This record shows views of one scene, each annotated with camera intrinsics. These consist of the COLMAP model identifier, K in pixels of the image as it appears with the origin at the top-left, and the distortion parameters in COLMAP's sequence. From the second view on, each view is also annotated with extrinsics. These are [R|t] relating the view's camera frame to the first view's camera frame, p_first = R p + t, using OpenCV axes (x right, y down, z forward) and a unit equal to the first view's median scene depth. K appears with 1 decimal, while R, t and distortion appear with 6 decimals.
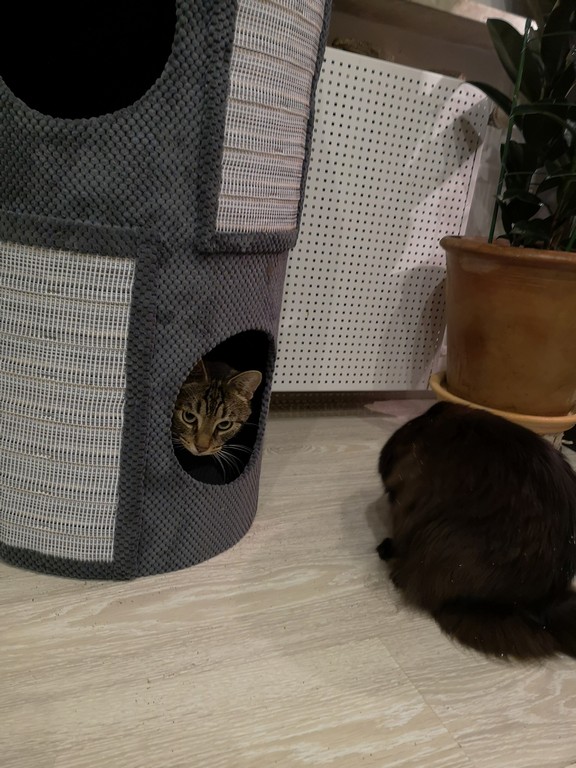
lens RADIAL K [[600.7, 0, 288.0], [0, 600.7, 384.0], [0, 0, 1]] dist [0.084529, -0.122744]
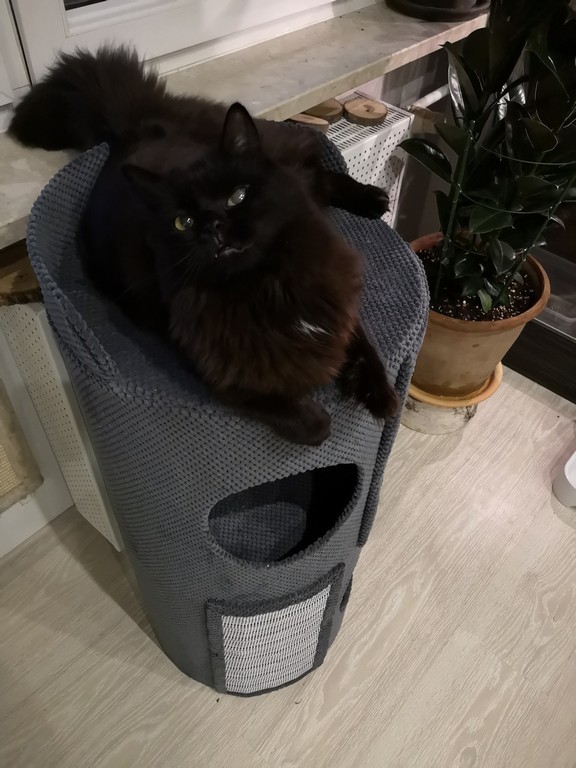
lens RADIAL K [[600.7, 0, 288.0], [0, 600.7, 384.0], [0, 0, 1]] dist [0.084529, -0.122744]
pose [[0.899318, -0.377177, 0.221278, -0.459755], [0.202947, 0.808214, 0.552814, -1.332364], [-0.387349, -0.452248, 0.803388, 0.085448]]
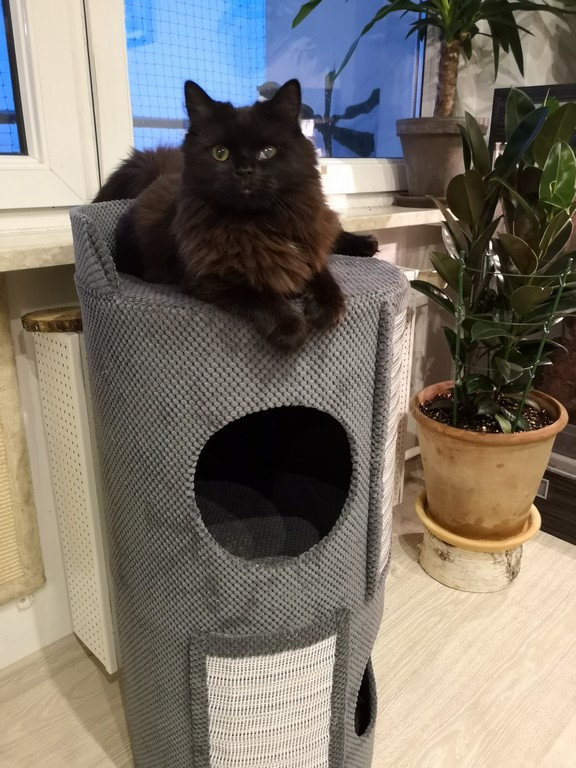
lens RADIAL K [[618.9, 0, 288.0], [0, 618.9, 384.0], [0, 0, 1]] dist [-0.006844, -0.006272]
pose [[0.927566, -0.236720, 0.289110, -0.560286], [0.217537, 0.971194, 0.097265, -0.806617], [-0.303806, -0.027327, 0.952342, -0.174784]]
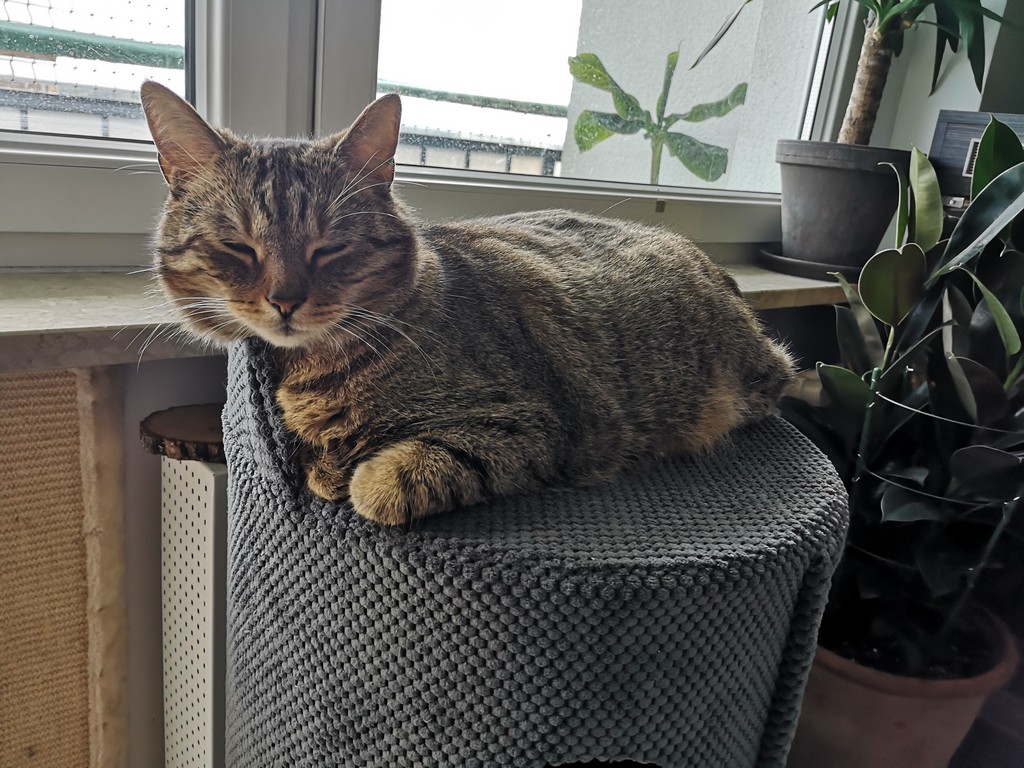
lens RADIAL K [[801.0, 0, 512.0], [0, 801.0, 384.0], [0, 0, 1]] dist [0.084529, -0.122744]
pose [[0.958680, -0.106583, 0.263767, -0.482324], [0.099294, 0.994219, 0.040855, -1.002591], [-0.266596, -0.012977, 0.963721, 0.196555]]
